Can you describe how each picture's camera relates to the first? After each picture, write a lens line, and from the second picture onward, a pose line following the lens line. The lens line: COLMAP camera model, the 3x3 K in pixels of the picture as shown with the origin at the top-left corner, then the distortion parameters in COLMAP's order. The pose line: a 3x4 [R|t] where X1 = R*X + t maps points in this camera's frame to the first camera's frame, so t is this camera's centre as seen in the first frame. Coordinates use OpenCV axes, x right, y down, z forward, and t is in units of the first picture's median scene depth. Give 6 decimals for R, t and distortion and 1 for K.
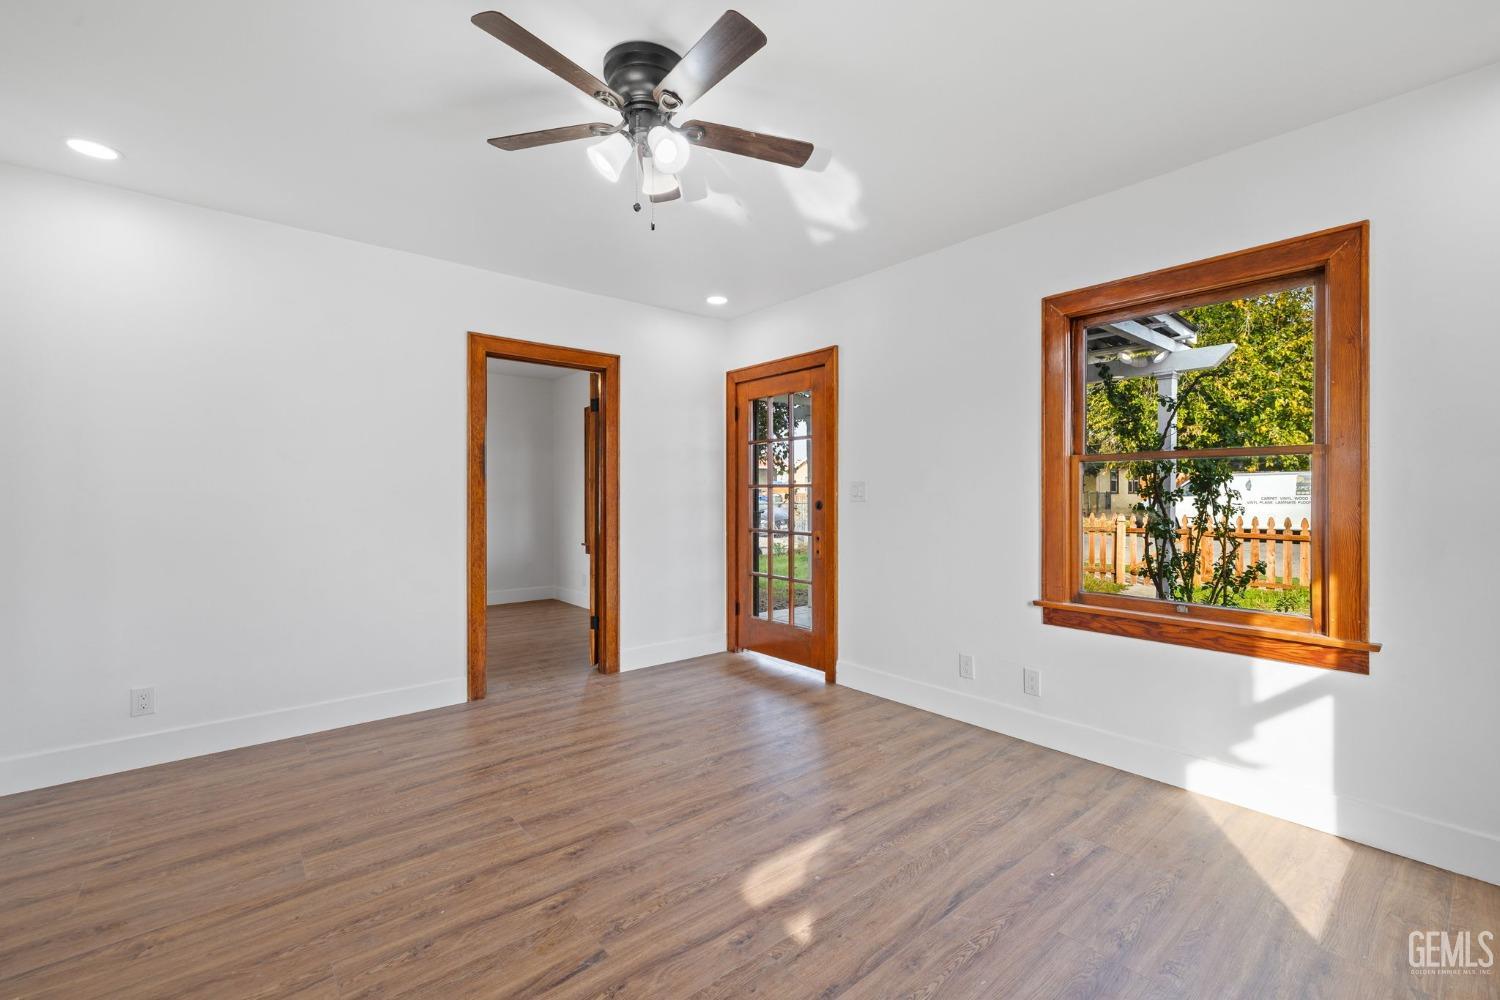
lens RADIAL K [[631.3, 0, 744.1], [0, 631.3, 497.3], [0, 0, 1]] dist [0.005144, -0.000099]
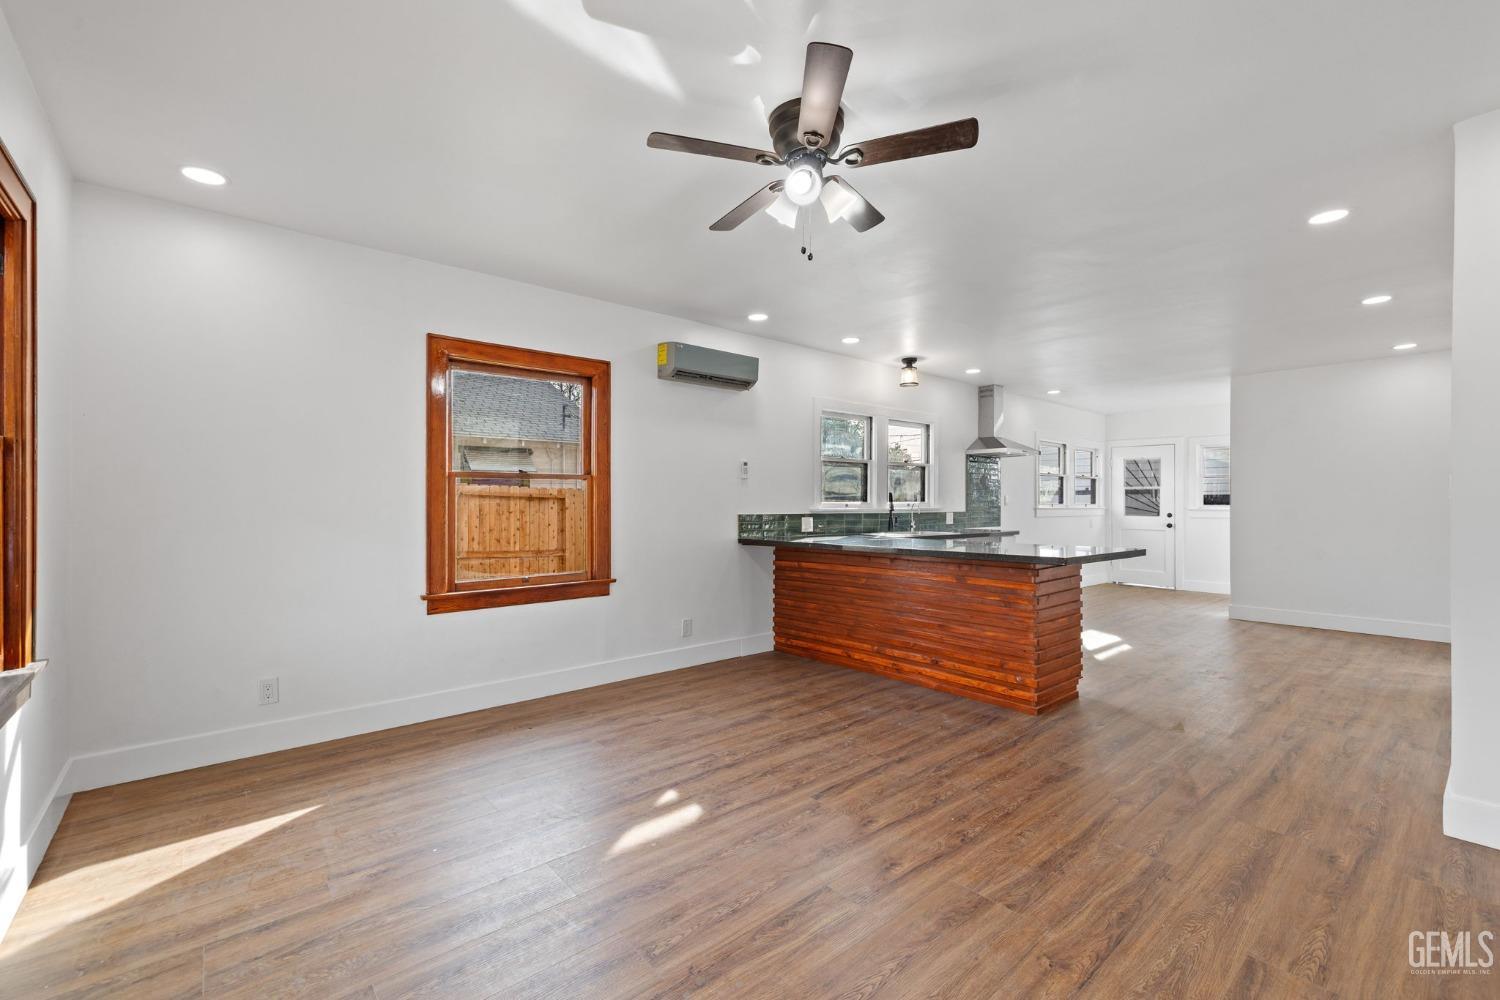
lens RADIAL K [[631.3, 0, 755.3], [0, 631.3, 500.7], [0, 0, 1]] dist [0.005144, -0.000099]
pose [[-0.999749, 0.001402, -0.022371, -0.032068], [0.001461, 0.999995, -0.002622, 0.001244], [0.022367, -0.002654, -0.999746, 1.767443]]
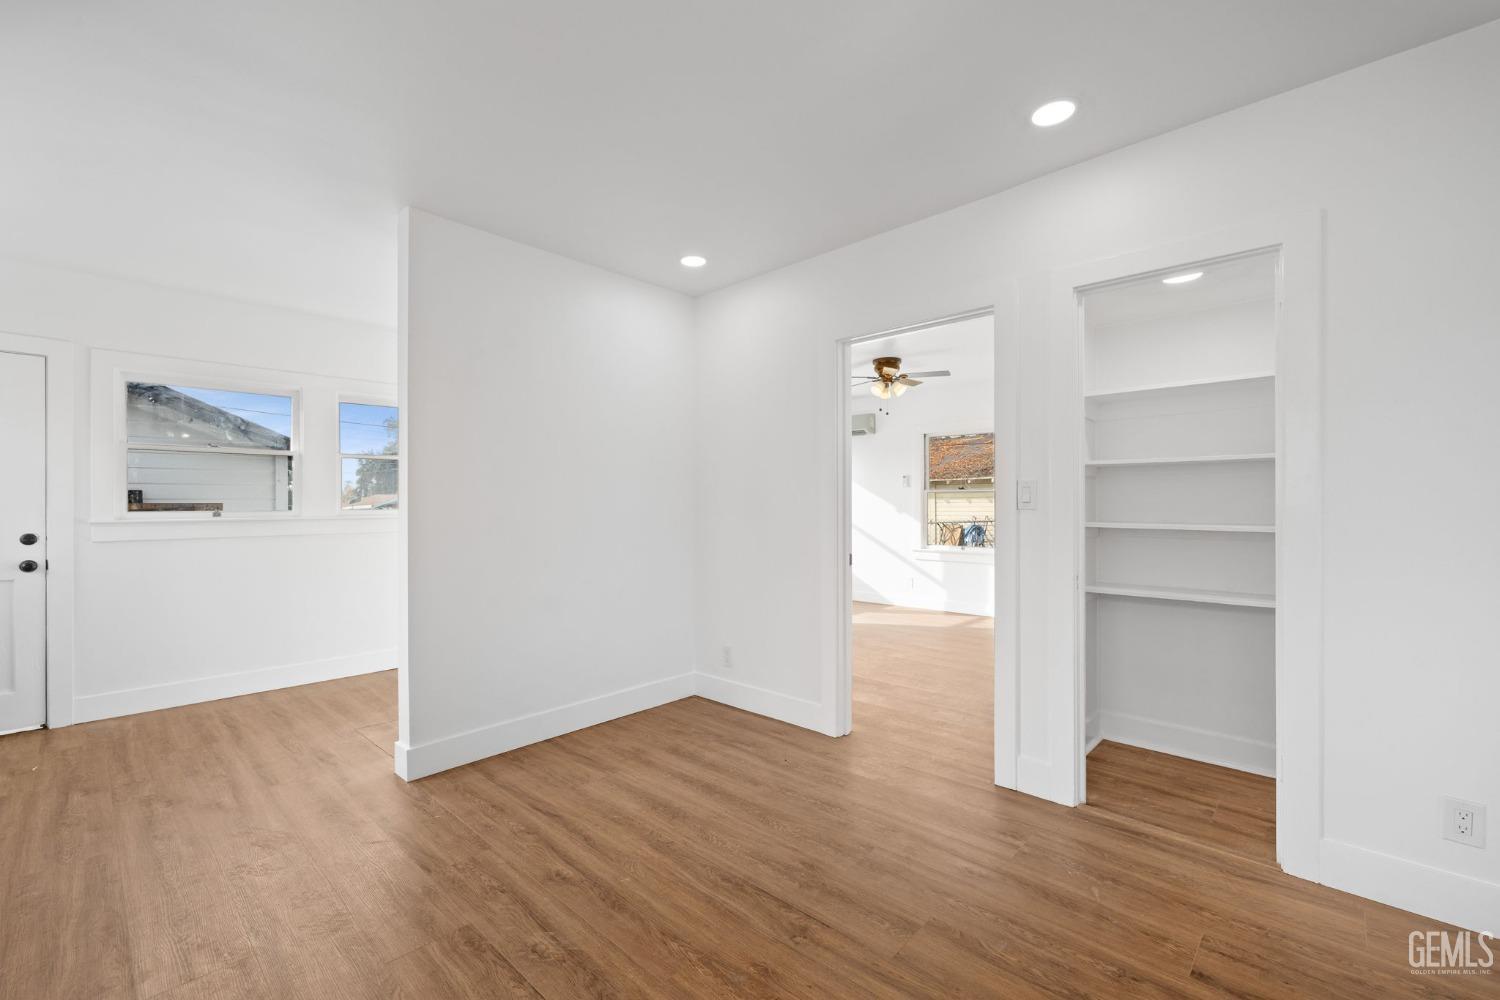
lens RADIAL K [[631.3, 0, 742.7], [0, 631.3, 497.5], [0, 0, 1]] dist [0.005144, -0.000099]
pose [[0.129589, -0.007211, -0.991542, -0.926477], [0.001909, 0.999974, -0.007023, -0.000674], [0.991566, -0.000983, 0.129600, -0.519711]]
